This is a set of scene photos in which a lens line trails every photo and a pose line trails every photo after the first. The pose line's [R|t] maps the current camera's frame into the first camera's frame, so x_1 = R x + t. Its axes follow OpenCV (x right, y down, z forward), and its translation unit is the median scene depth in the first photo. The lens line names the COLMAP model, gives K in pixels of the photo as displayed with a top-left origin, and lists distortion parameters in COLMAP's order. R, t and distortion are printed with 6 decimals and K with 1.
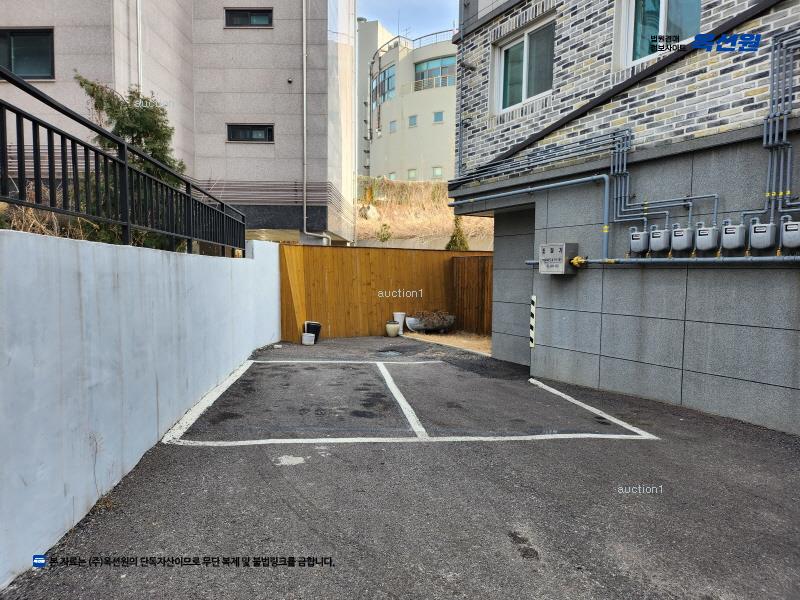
lens RADIAL K [[563.2, 0, 401.6], [0, 563.2, 306.2], [0, 0, 1]] dist [0.077252, -0.075369]
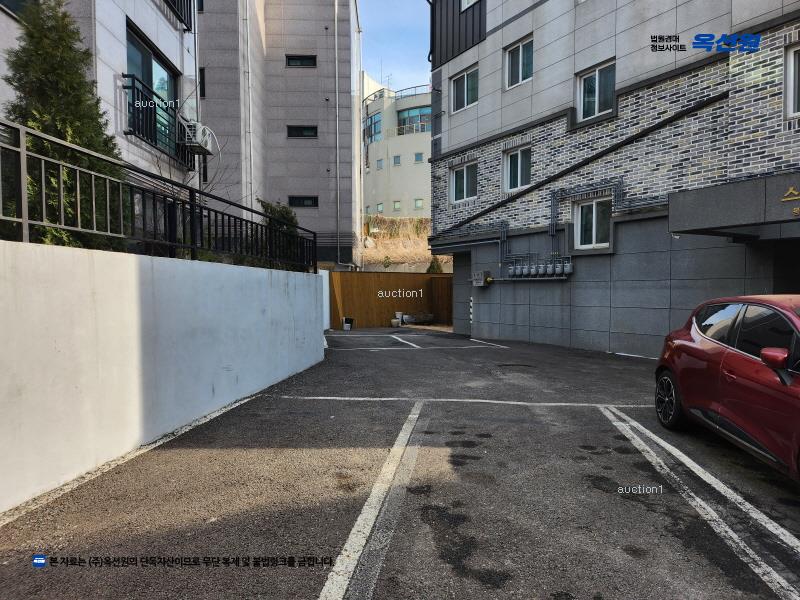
lens RADIAL K [[563.2, 0, 410.4], [0, 563.2, 312.1], [0, 0, 1]] dist [0.077252, -0.075369]
pose [[0.998746, -0.016523, 0.047268, -0.068608], [0.017511, 0.999635, -0.020560, 0.064146], [-0.046911, 0.021361, 0.998671, -0.882141]]
